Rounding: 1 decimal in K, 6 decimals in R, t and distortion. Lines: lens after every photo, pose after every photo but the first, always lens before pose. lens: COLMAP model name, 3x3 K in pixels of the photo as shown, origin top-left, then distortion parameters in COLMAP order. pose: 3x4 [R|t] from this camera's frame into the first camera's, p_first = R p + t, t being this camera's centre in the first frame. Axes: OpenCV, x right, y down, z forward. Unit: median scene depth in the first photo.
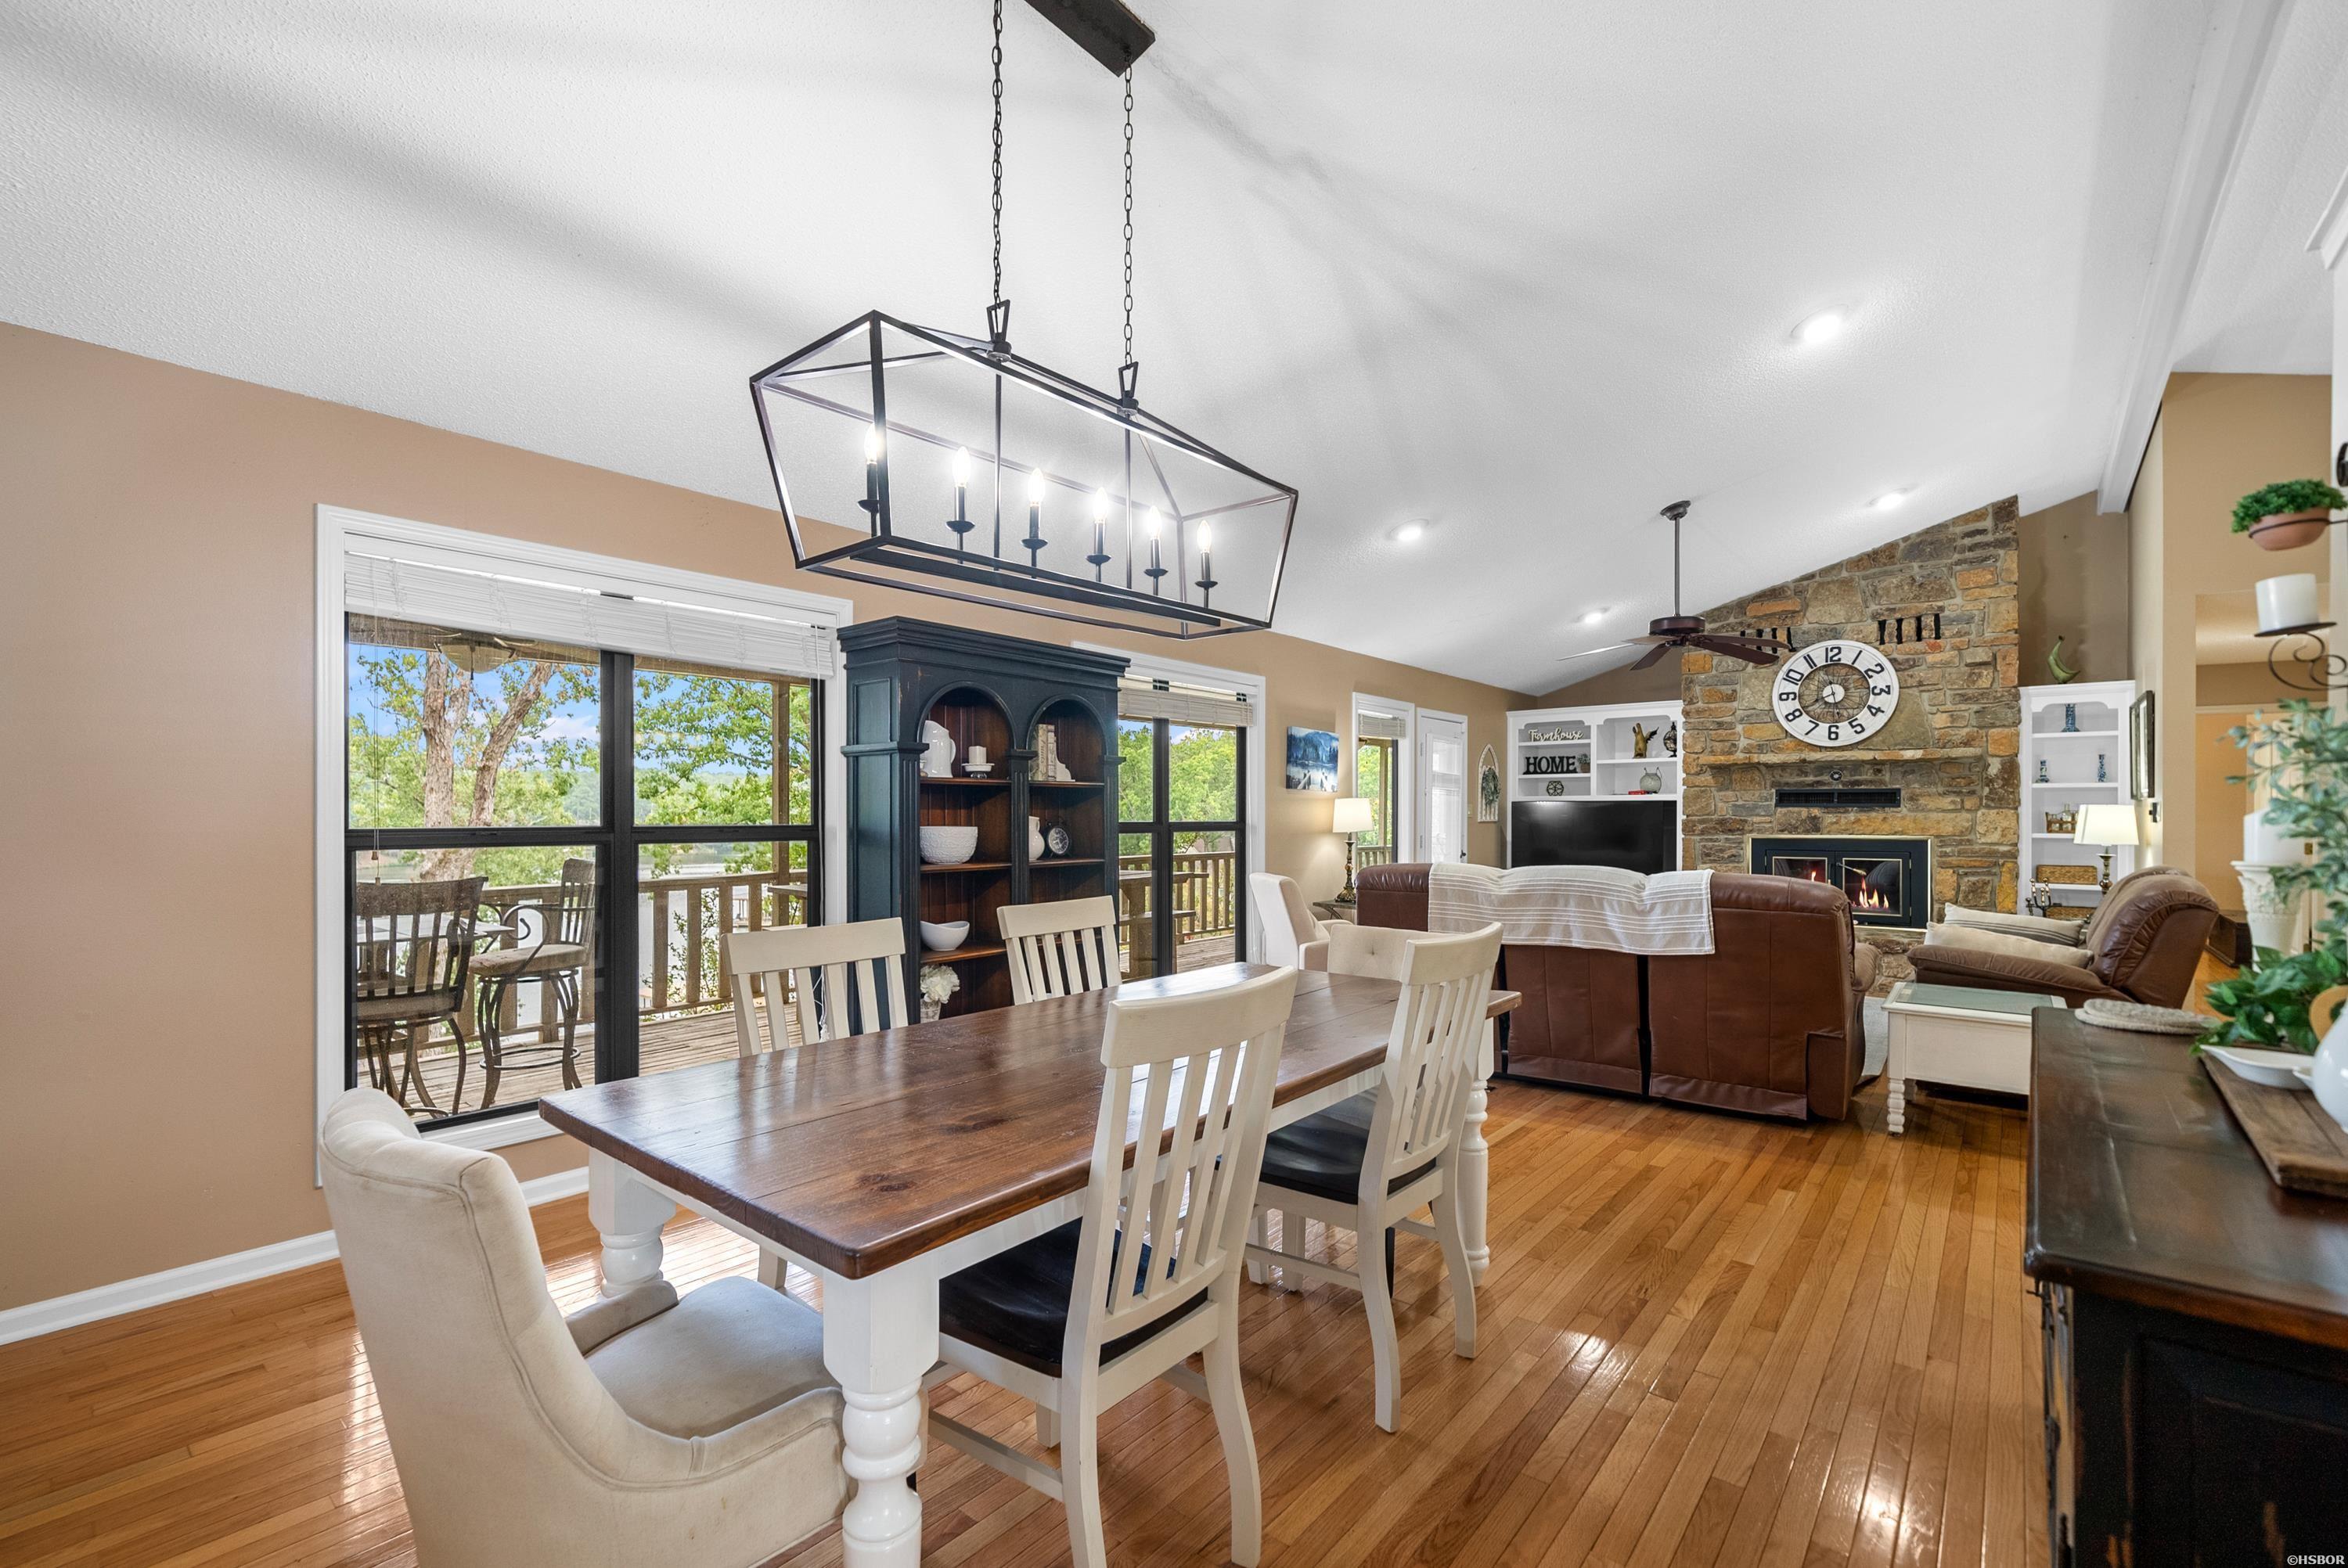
lens RADIAL K [[1025.1, 0, 1150.8], [0, 1025.1, 813.5], [0, 0, 1]] dist [0.000519, -0.000009]
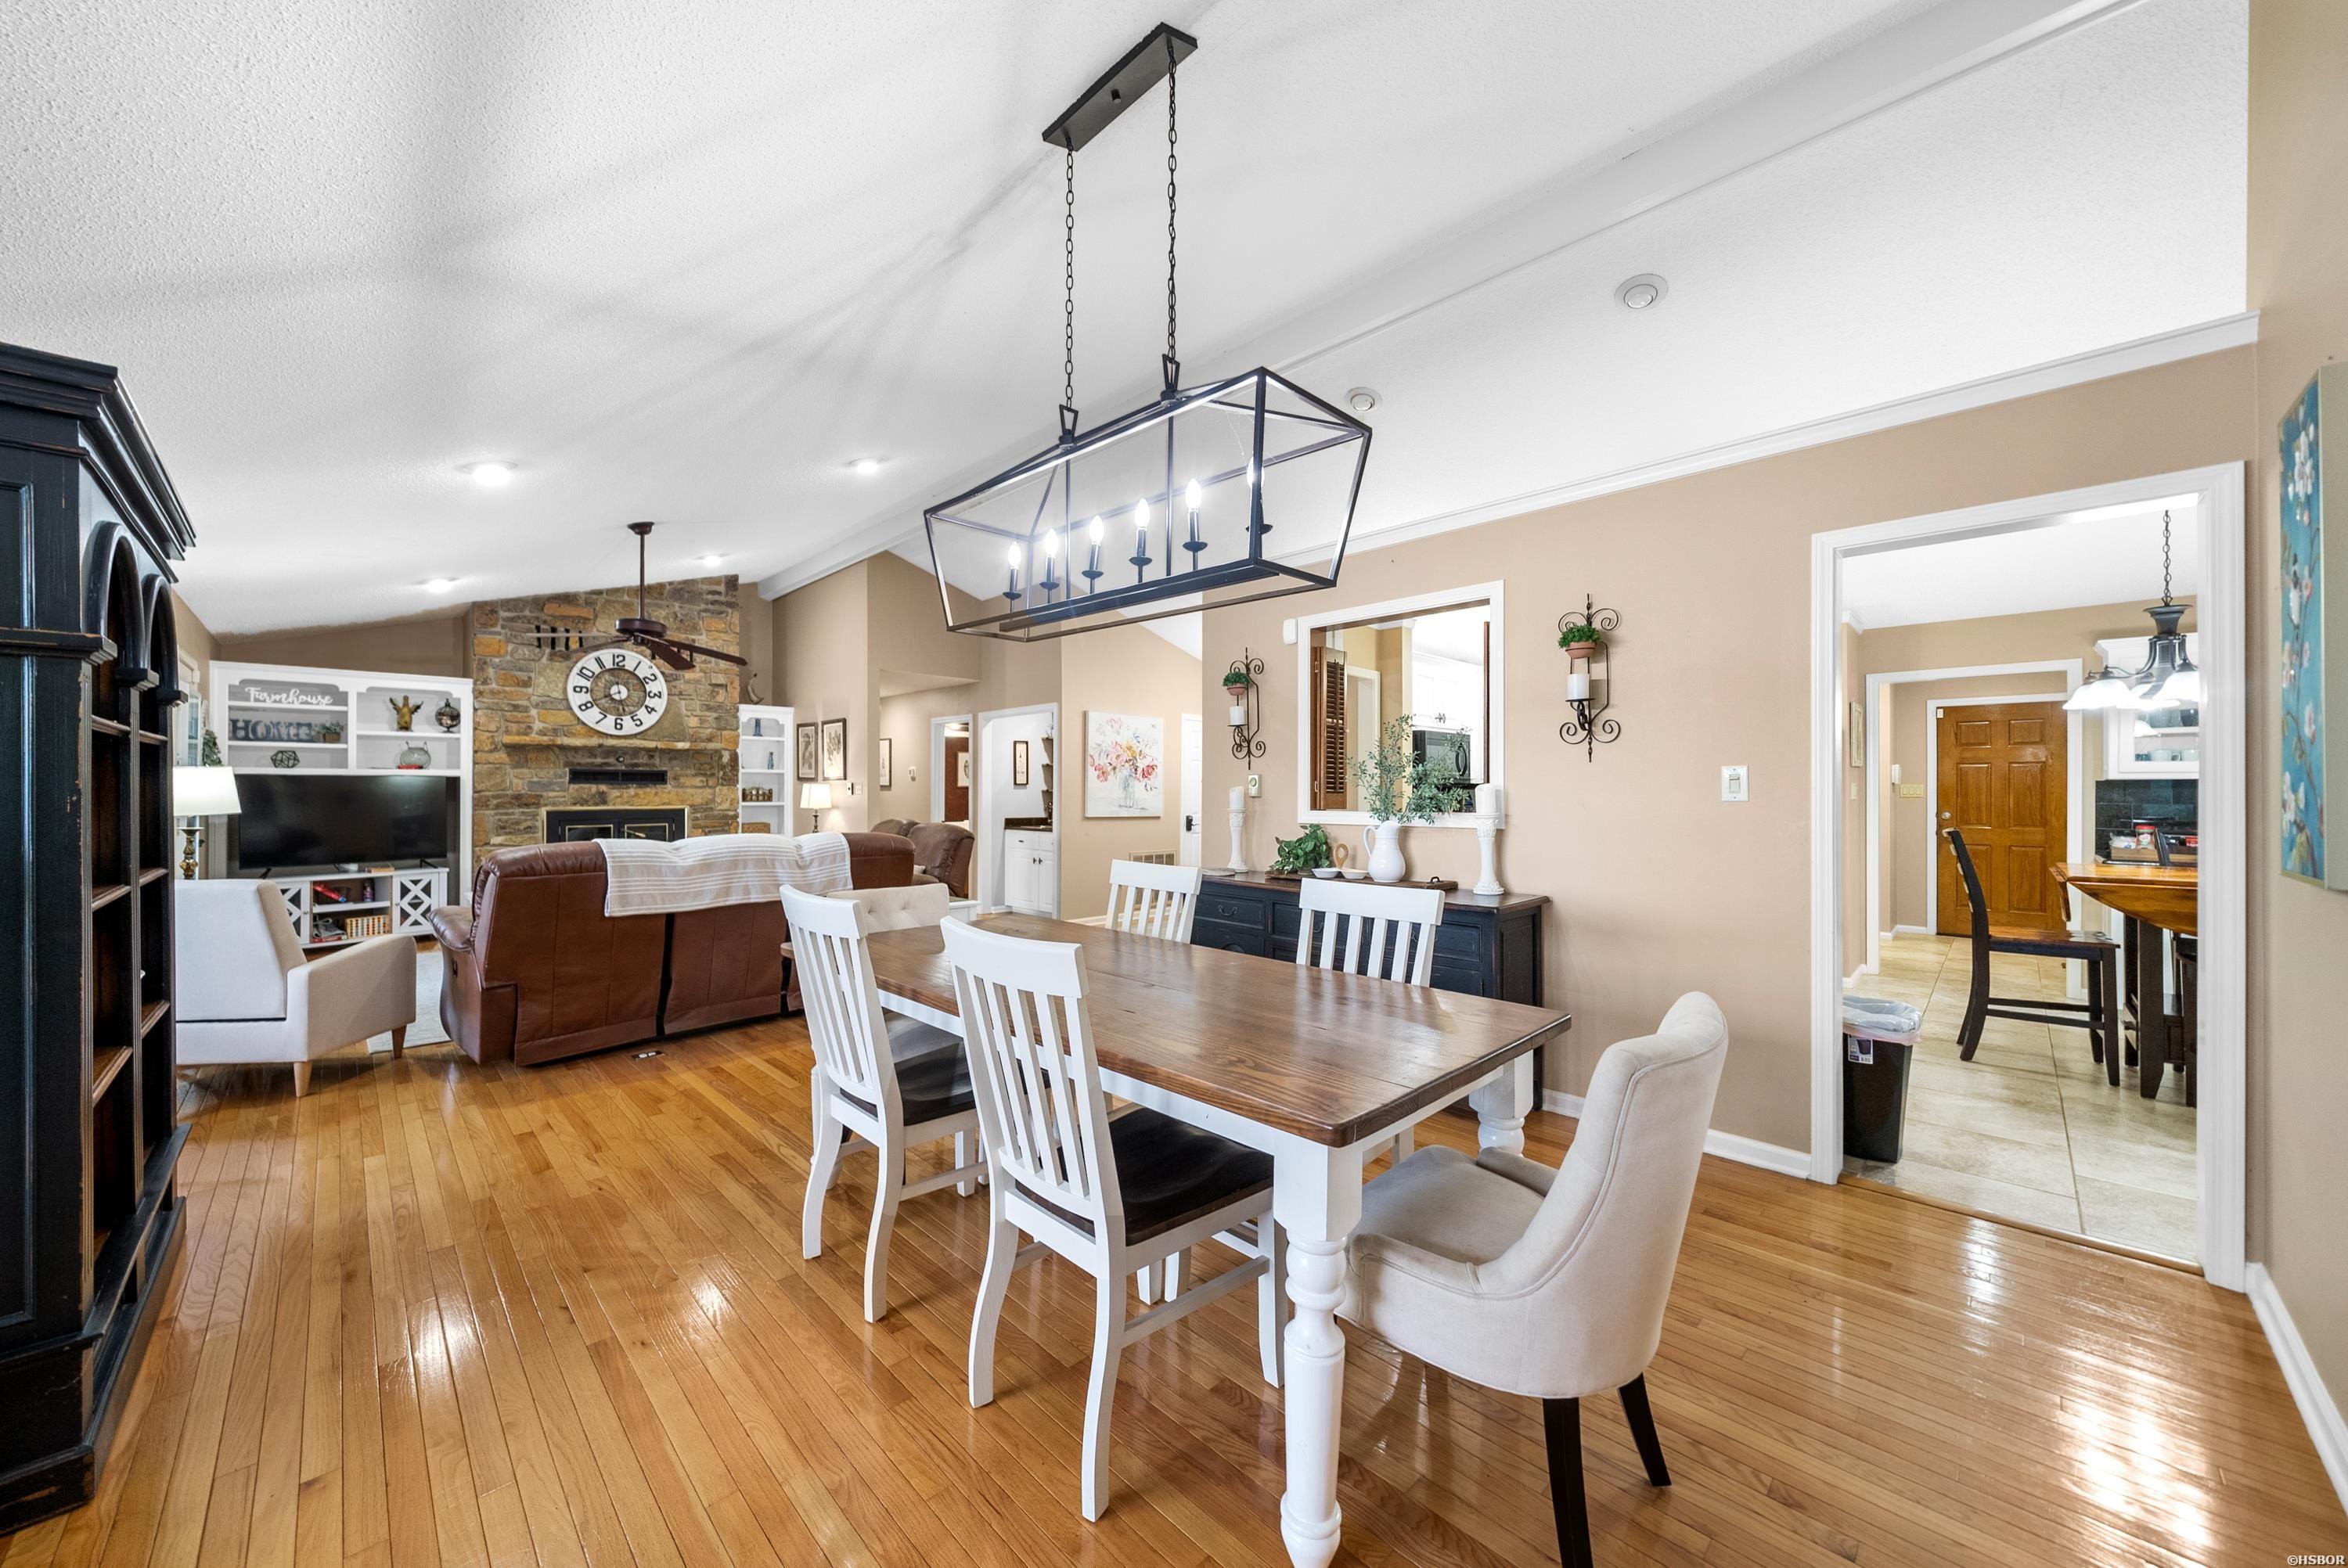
lens RADIAL K [[845.5, 0, 1181.3], [0, 845.5, 789.8], [0, 0, 1]] dist [-0.002062, -0.000195]
pose [[0.081637, -0.000761, 0.996662, -0.299865], [-0.001520, 0.999998, 0.000888, -0.001200], [-0.996661, -0.001587, 0.081636, 0.244524]]
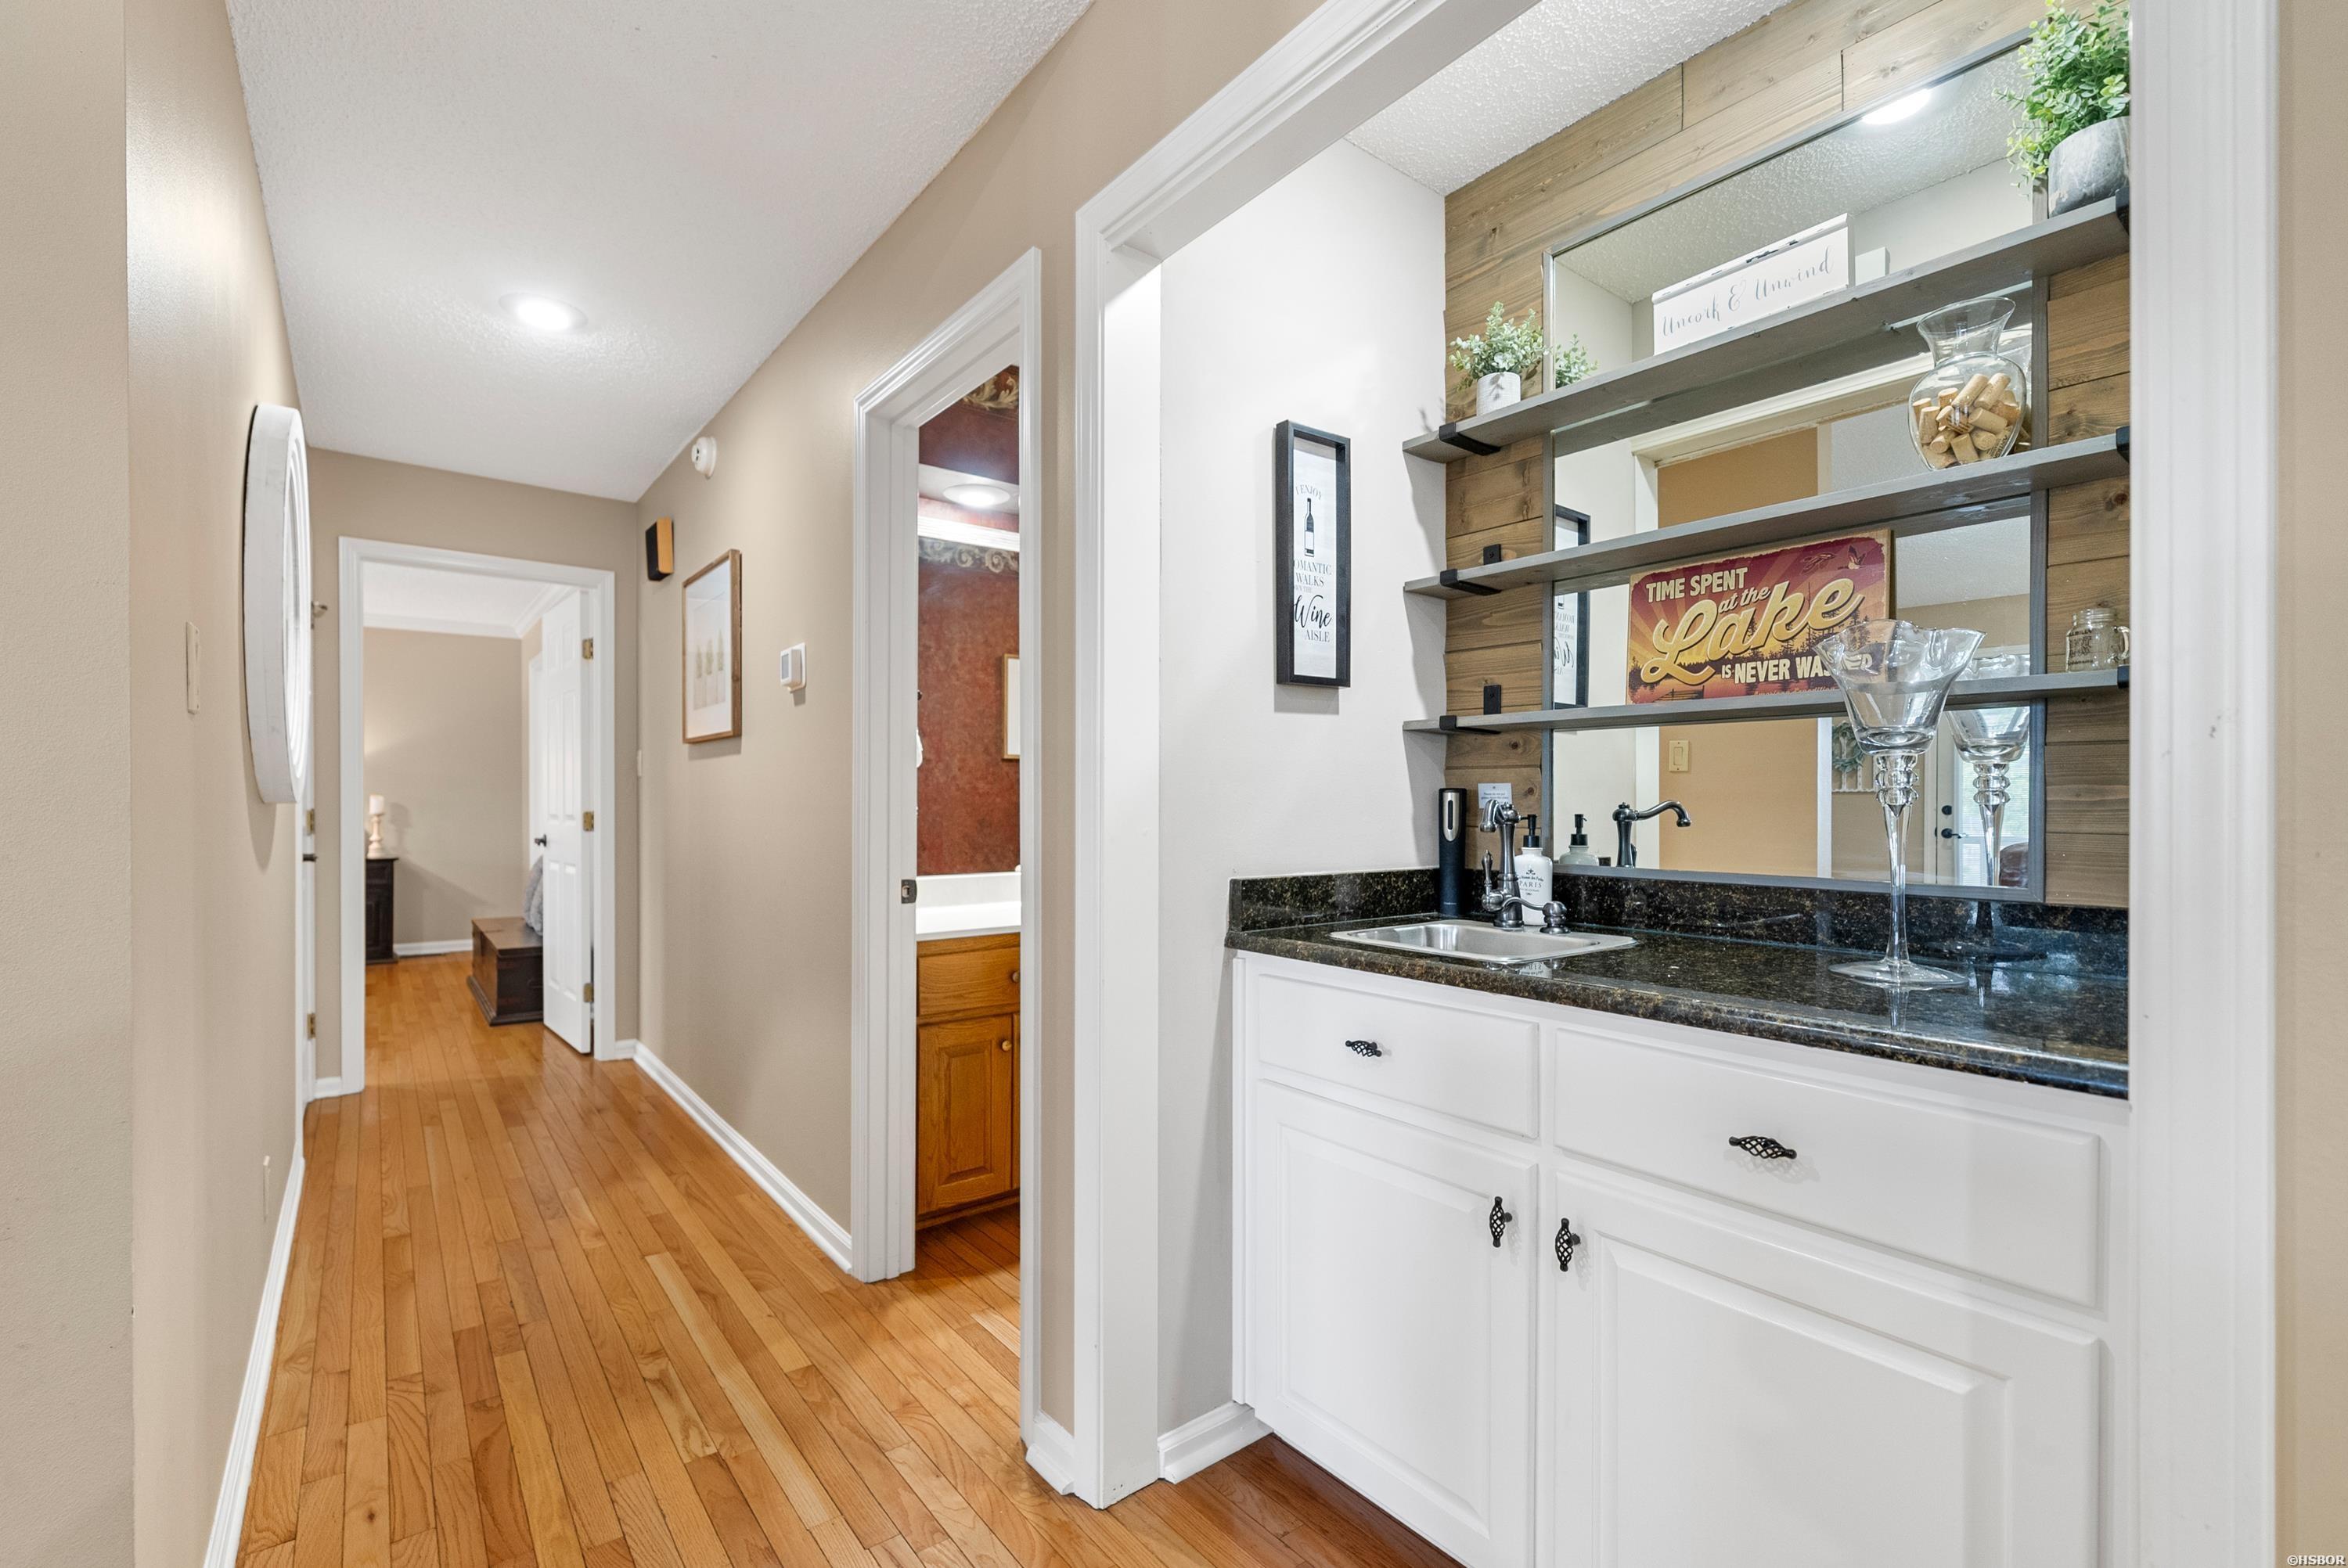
lens RADIAL K [[1025.1, 0, 1150.8], [0, 1025.1, 813.5], [0, 0, 1]] dist [0.000519, -0.000009]
pose [[0.222810, -0.014836, 0.974749, 0.621082], [0.001099, 0.999887, 0.014967, 0.020664], [-0.974861, -0.002263, 0.222801, 0.551498]]
